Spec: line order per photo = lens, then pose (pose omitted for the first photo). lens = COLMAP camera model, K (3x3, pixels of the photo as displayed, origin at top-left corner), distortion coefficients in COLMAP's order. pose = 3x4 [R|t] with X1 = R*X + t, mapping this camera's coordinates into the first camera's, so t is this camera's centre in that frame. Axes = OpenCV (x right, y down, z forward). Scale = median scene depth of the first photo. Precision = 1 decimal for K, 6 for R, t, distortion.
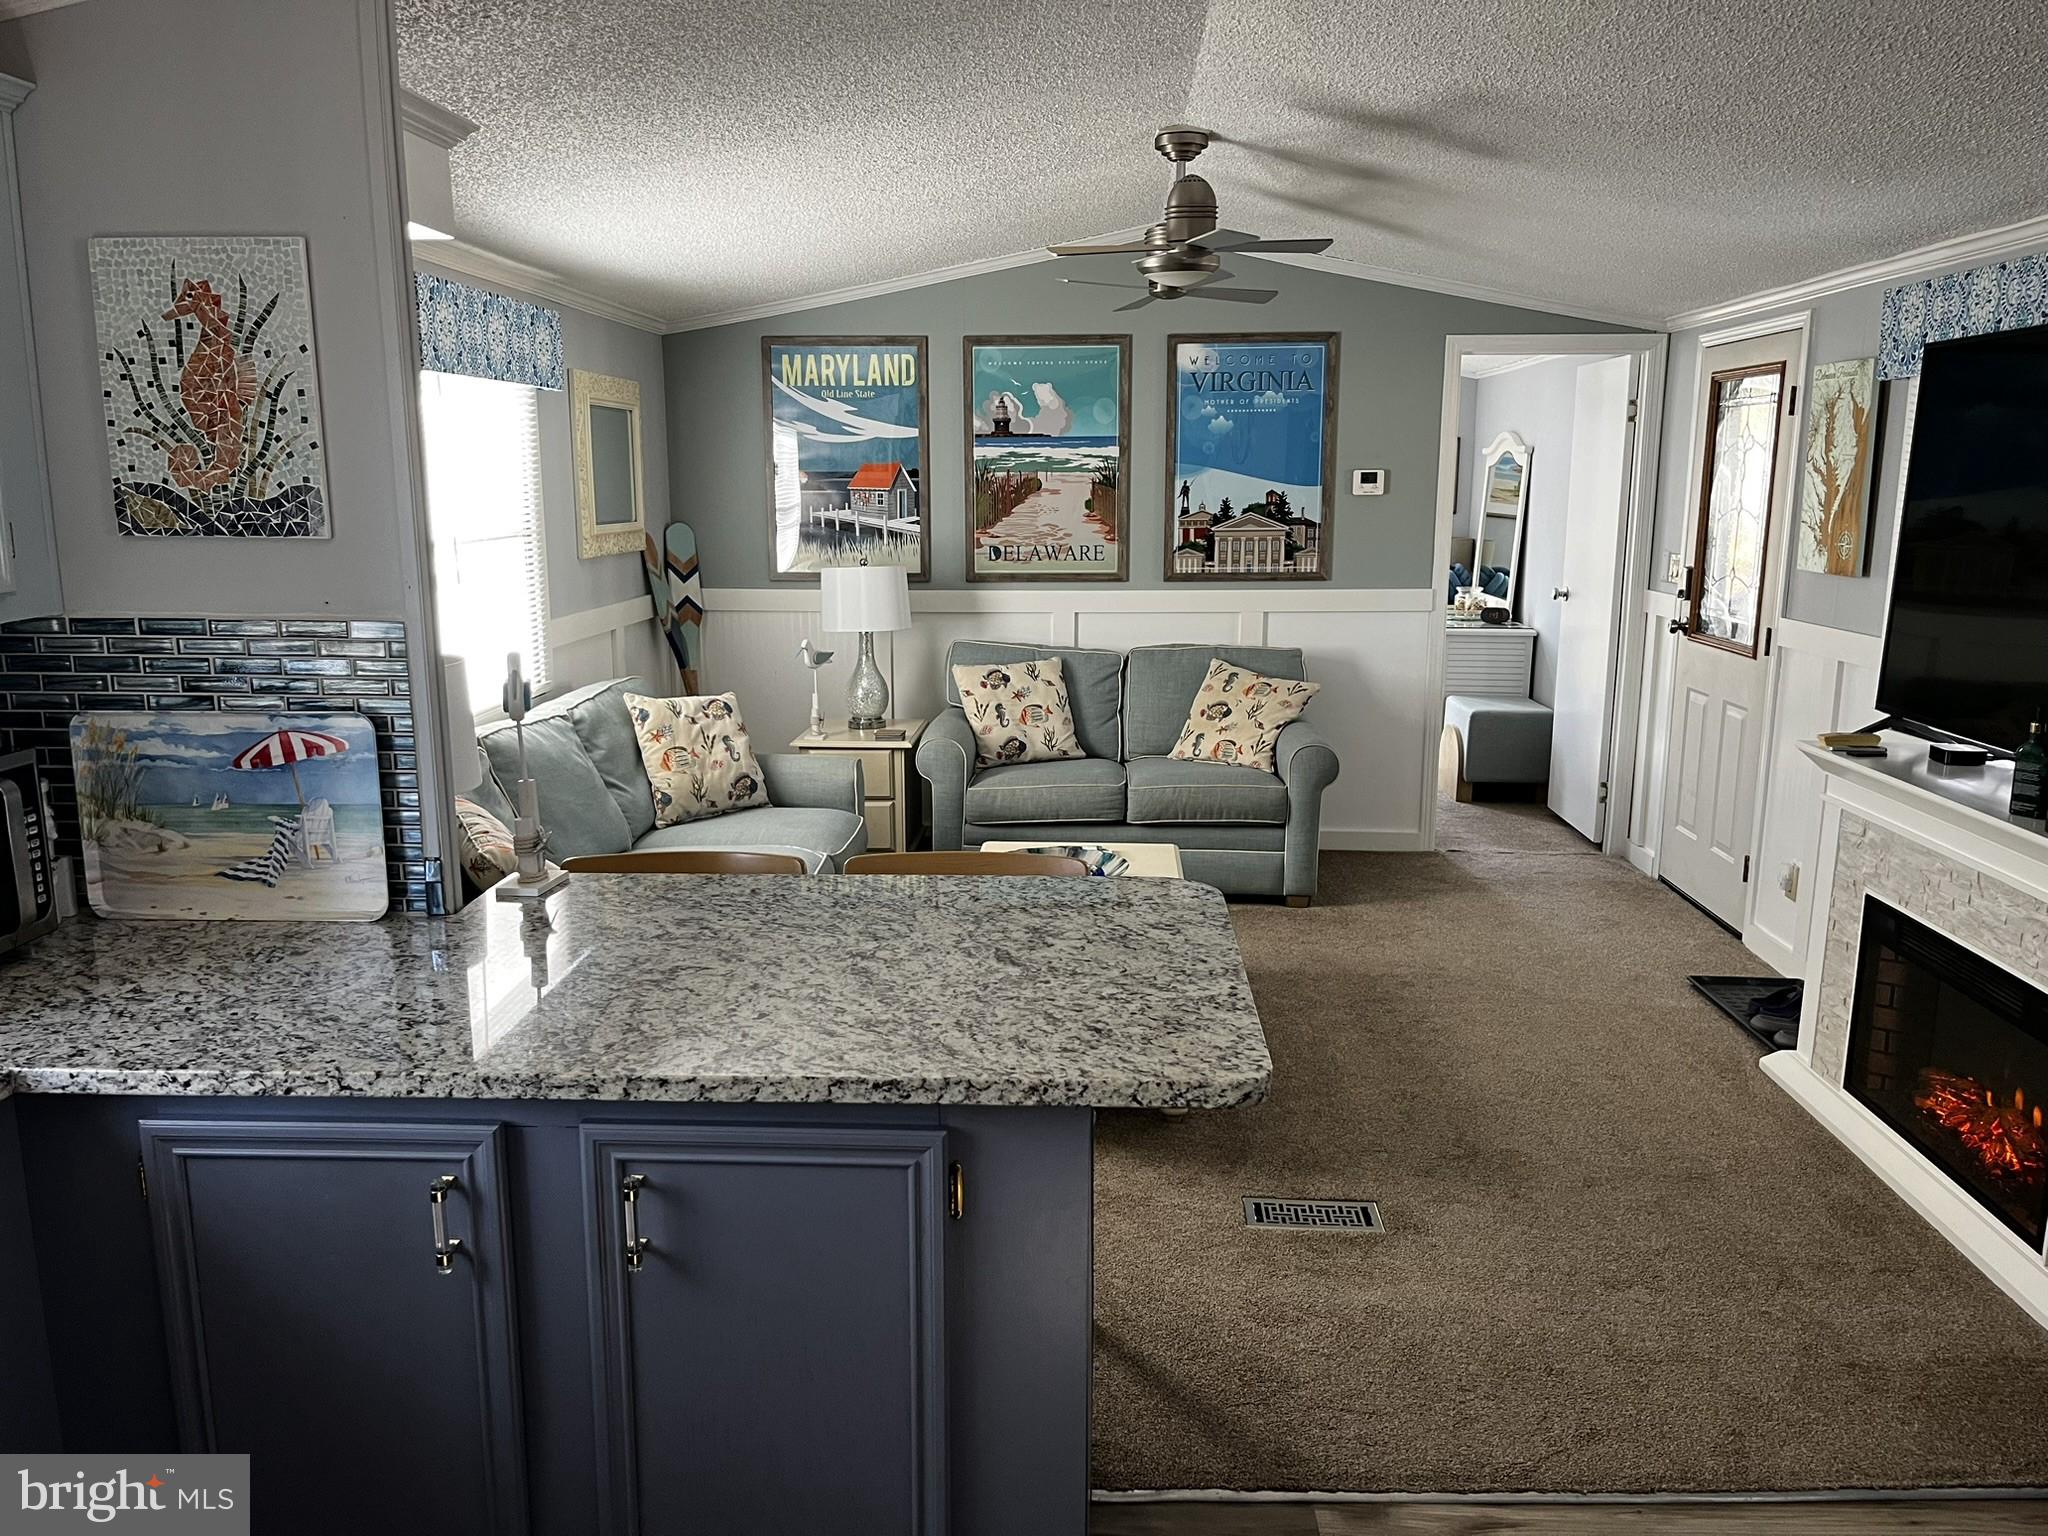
lens RADIAL K [[1579.2, 0, 1022.6], [0, 1579.2, 779.4], [0, 0, 1]] dist [0.064830, -0.089490]
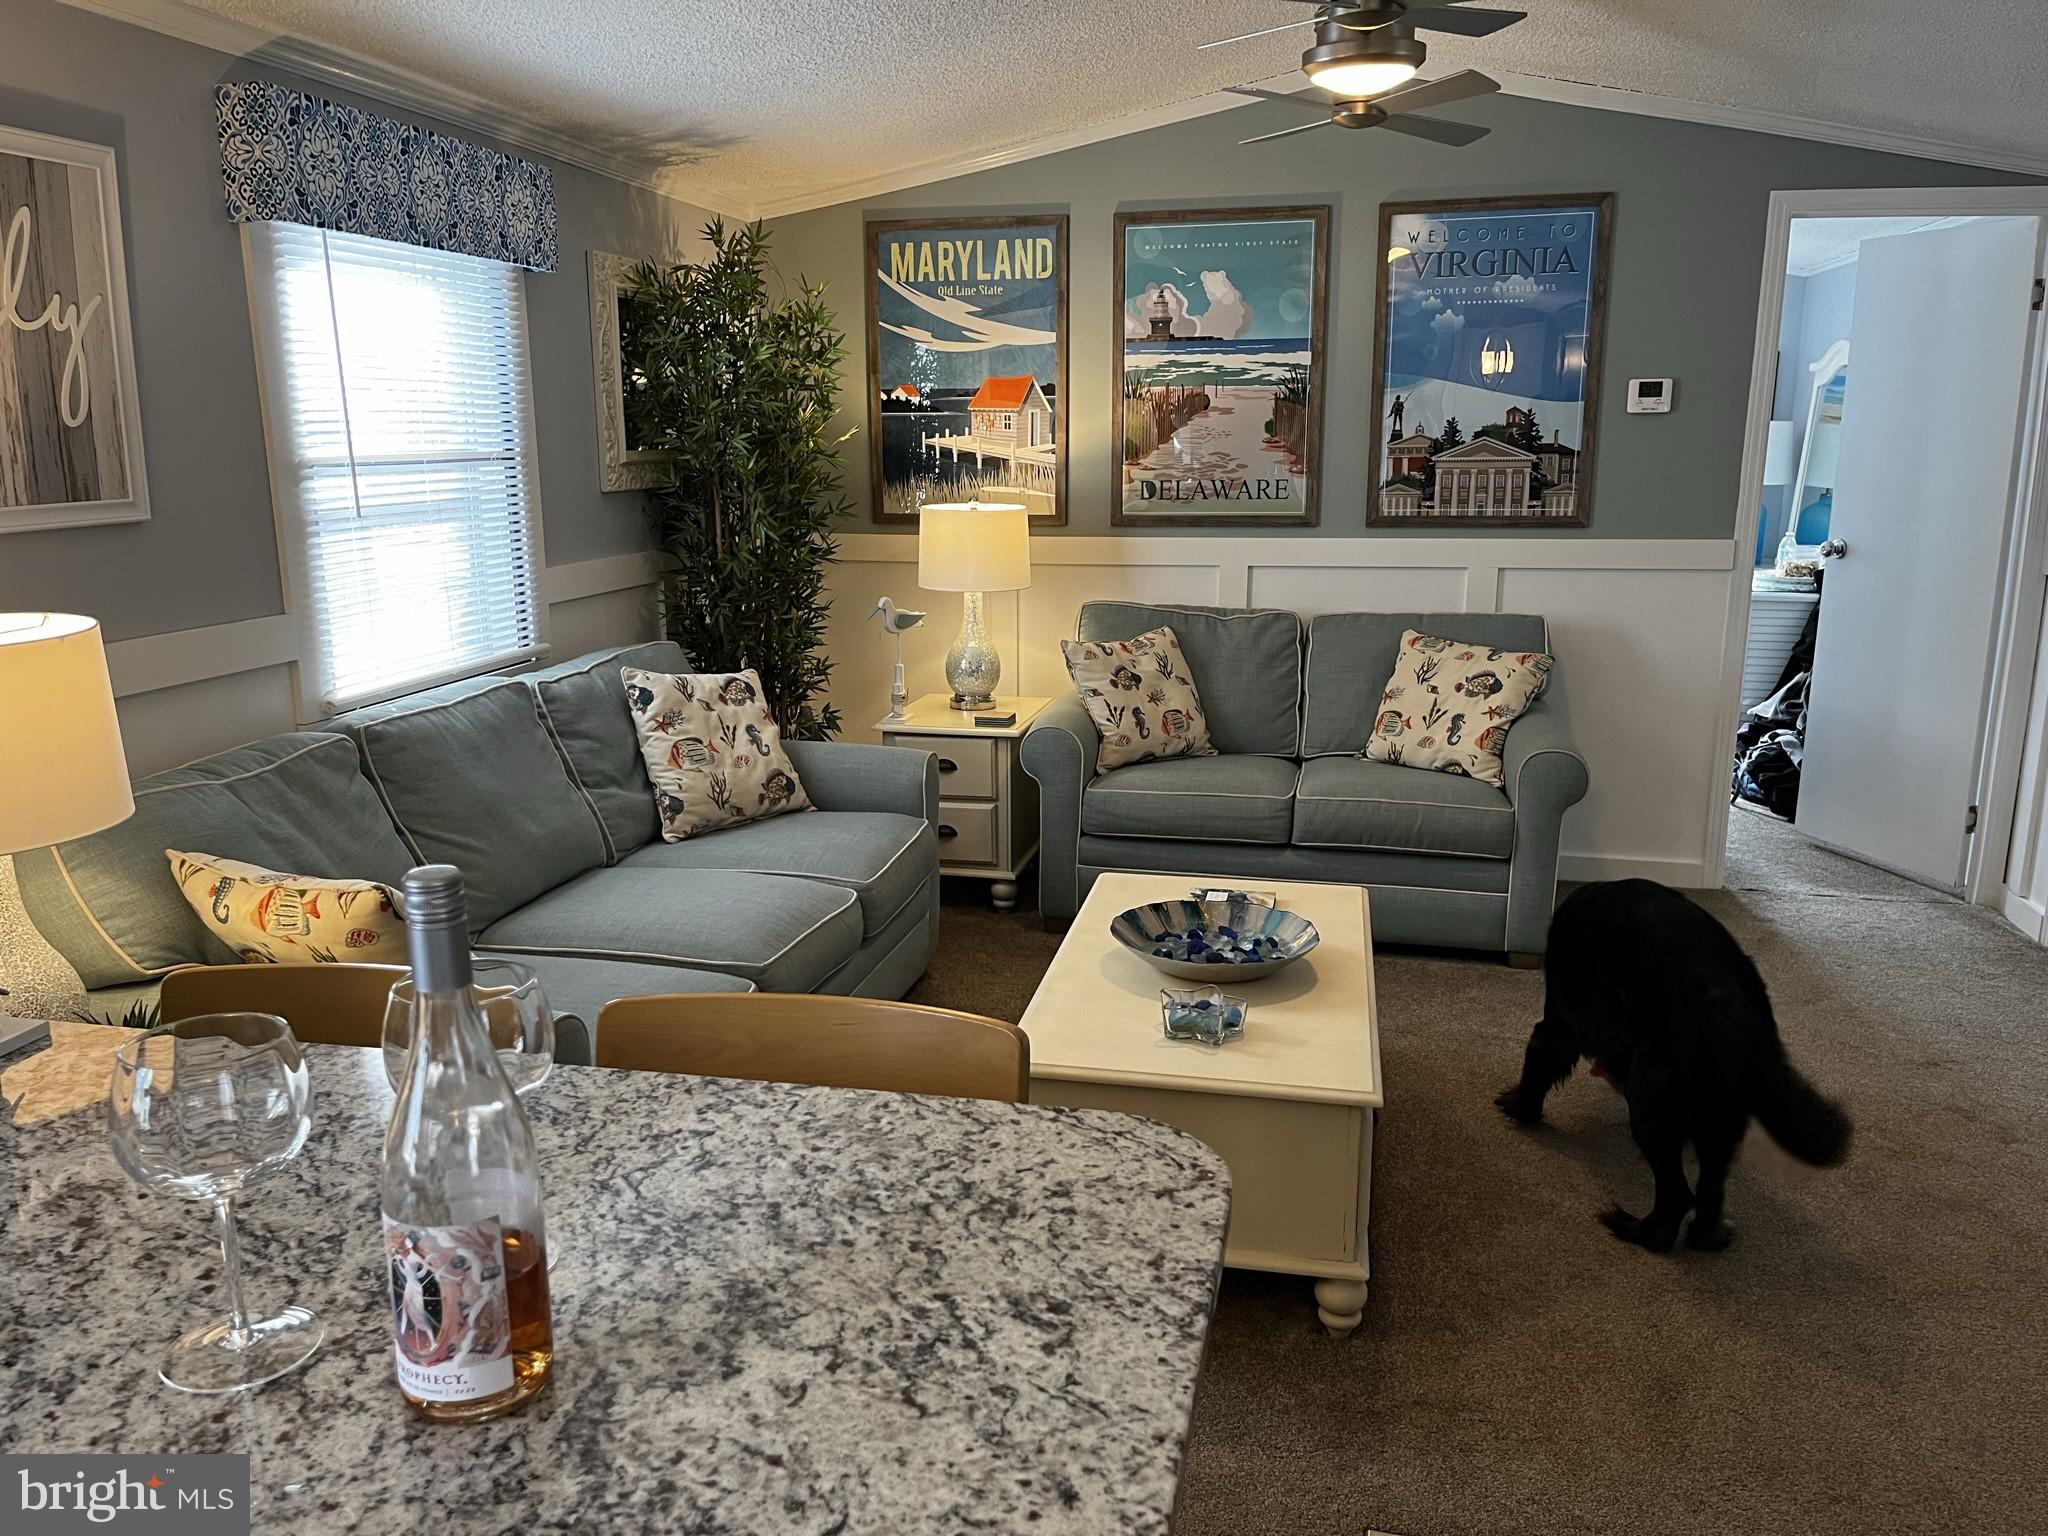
lens RADIAL K [[1579.2, 0, 1022.9], [0, 1579.2, 762.9], [0, 0, 1]] dist [0.064830, -0.089490]
pose [[0.986583, 0.030567, -0.160374, 0.052447], [-0.027641, 0.999409, 0.020443, -0.021535], [0.160904, -0.015736, 0.986845, 0.209156]]
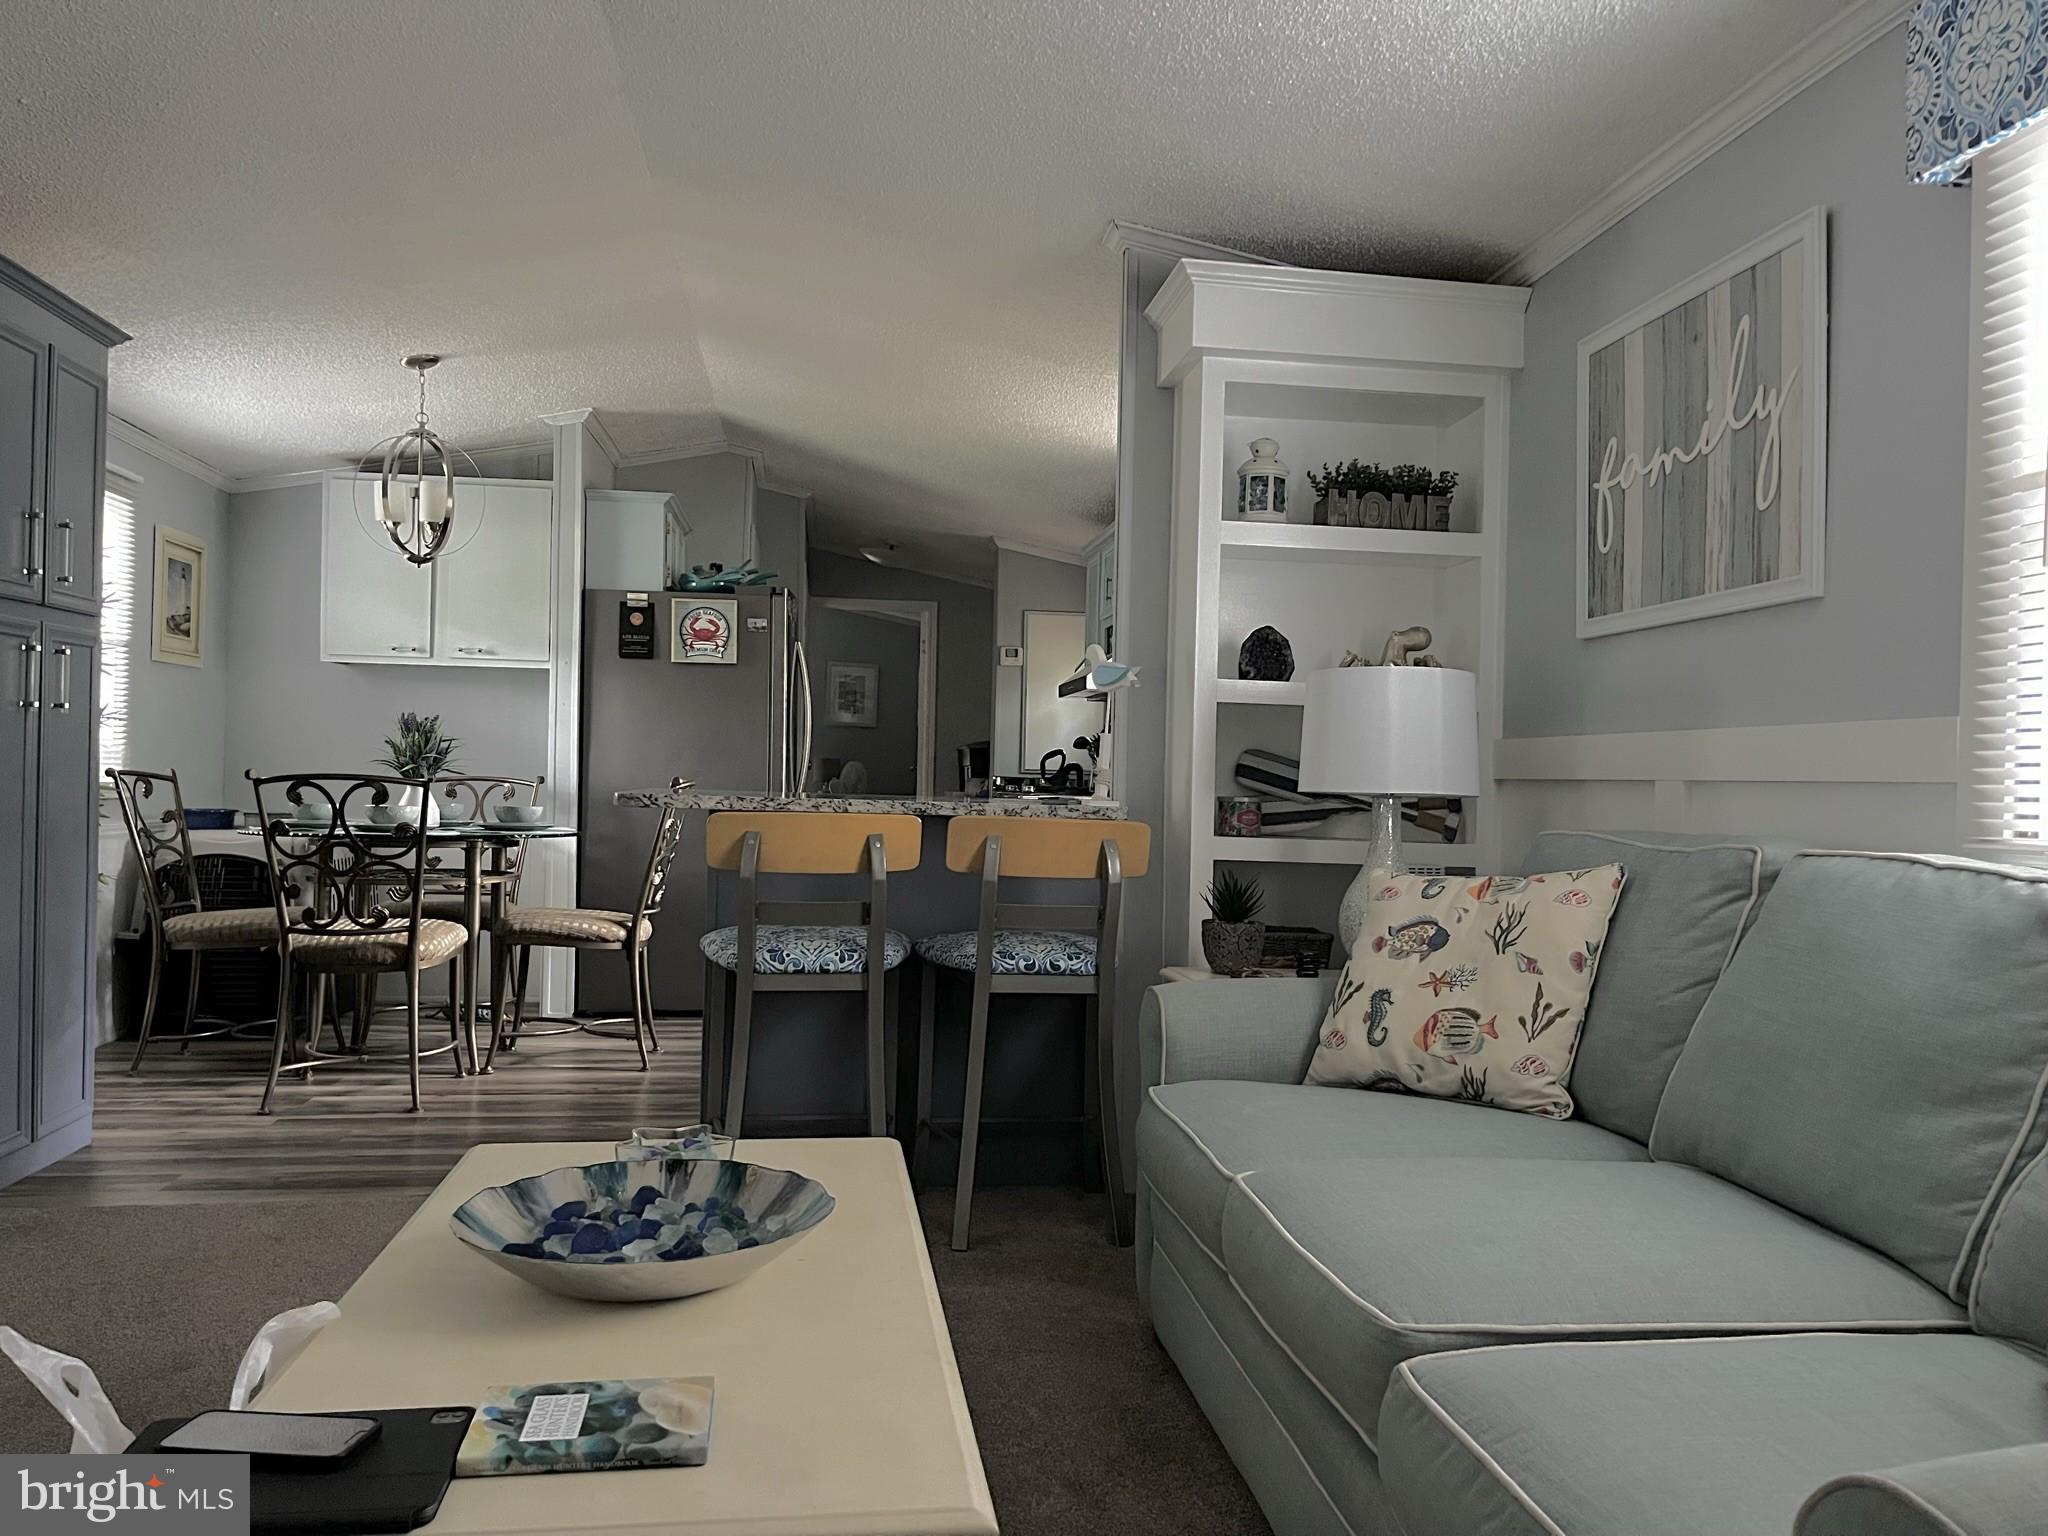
lens RADIAL K [[1579.2, 0, 1035.7], [0, 1579.2, 773.9], [0, 0, 1]] dist [0.064830, -0.089490]
pose [[-0.978011, -0.022360, -0.207349, 0.014798], [-0.060327, 0.982063, 0.178644, -0.086595], [0.199636, 0.187224, -0.961817, 0.937537]]
